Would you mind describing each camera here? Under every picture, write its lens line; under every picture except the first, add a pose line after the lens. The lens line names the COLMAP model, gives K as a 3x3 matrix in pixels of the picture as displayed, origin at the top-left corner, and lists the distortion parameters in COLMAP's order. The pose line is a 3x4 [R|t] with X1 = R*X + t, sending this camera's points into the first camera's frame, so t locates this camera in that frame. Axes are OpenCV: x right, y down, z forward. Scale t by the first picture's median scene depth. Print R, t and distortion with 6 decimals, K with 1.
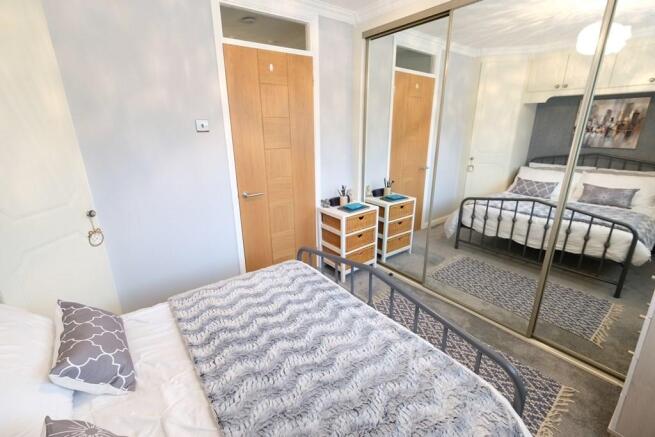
lens RADIAL K [[302.8, 0, 327.5], [0, 302.8, 218.5], [0, 0, 1]] dist [0.000171, -0.000006]
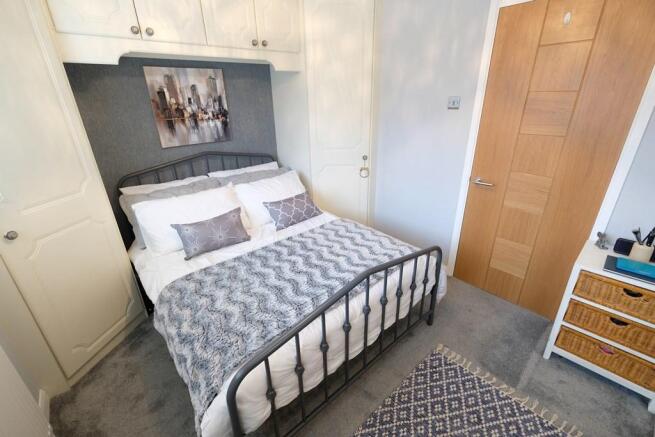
lens RADIAL K [[288.6, 0, 311.8], [0, 288.6, 219.6], [0, 0, 1]] dist [-0.002125, -0.000199]
pose [[0.007535, 0.397812, -0.917436, 0.420130], [-0.274145, 0.883132, 0.380686, -0.124266], [0.961659, 0.248642, 0.115712, 0.327816]]
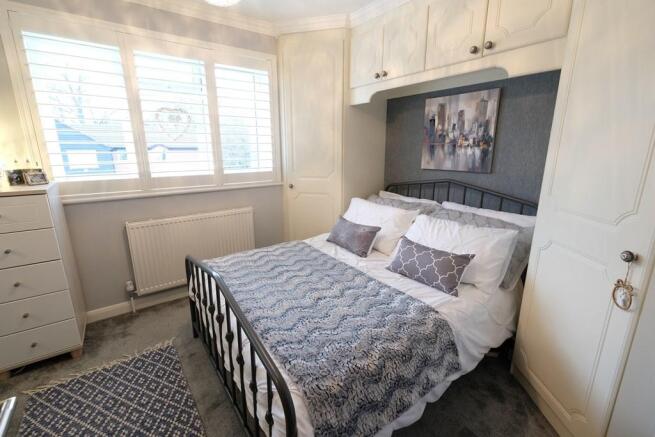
lens RADIAL K [[284.2, 0, 329.7], [0, 284.2, 215.6], [0, 0, 1]] dist [-0.002580, -0.000248]
pose [[-0.998710, -0.006724, 0.050325, -0.110576], [0.019869, 0.860376, 0.509272, -0.202513], [-0.046723, 0.509615, -0.859133, 0.774308]]
